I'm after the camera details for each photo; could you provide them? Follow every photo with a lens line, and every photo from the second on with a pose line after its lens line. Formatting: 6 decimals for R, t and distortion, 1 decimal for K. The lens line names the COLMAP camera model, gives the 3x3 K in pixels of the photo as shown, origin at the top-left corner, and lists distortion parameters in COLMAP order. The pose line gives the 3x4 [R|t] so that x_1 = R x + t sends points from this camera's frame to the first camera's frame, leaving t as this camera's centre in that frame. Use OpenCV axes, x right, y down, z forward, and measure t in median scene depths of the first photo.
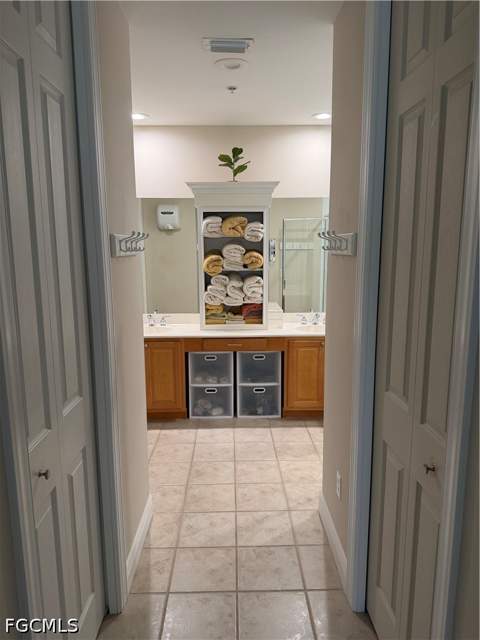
lens RADIAL K [[448.8, 0, 240.0], [0, 448.8, 320.0], [0, 0, 1]] dist [0.007245, -0.001123]
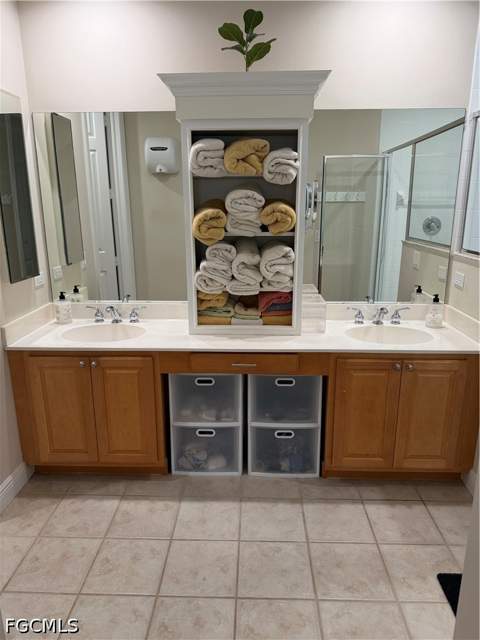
lens RADIAL K [[448.8, 0, 240.0], [0, 448.8, 320.0], [0, 0, 1]] dist [0.007245, -0.001123]
pose [[0.998311, 0.015092, -0.056110, 0.014712], [-0.009708, 0.995430, 0.095003, -0.056179], [0.057287, -0.094298, 0.993894, 0.407976]]
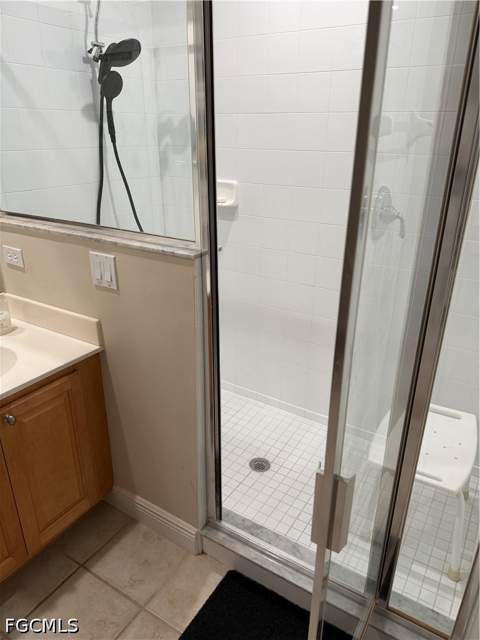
lens RADIAL K [[448.8, 0, 240.0], [0, 448.8, 320.0], [0, 0, 1]] dist [0.007245, -0.001123]
pose [[0.545540, -0.315937, 0.776254, 0.046542], [0.130727, 0.946965, 0.293544, -0.101459], [-0.827826, -0.058662, 0.557909, 0.641427]]
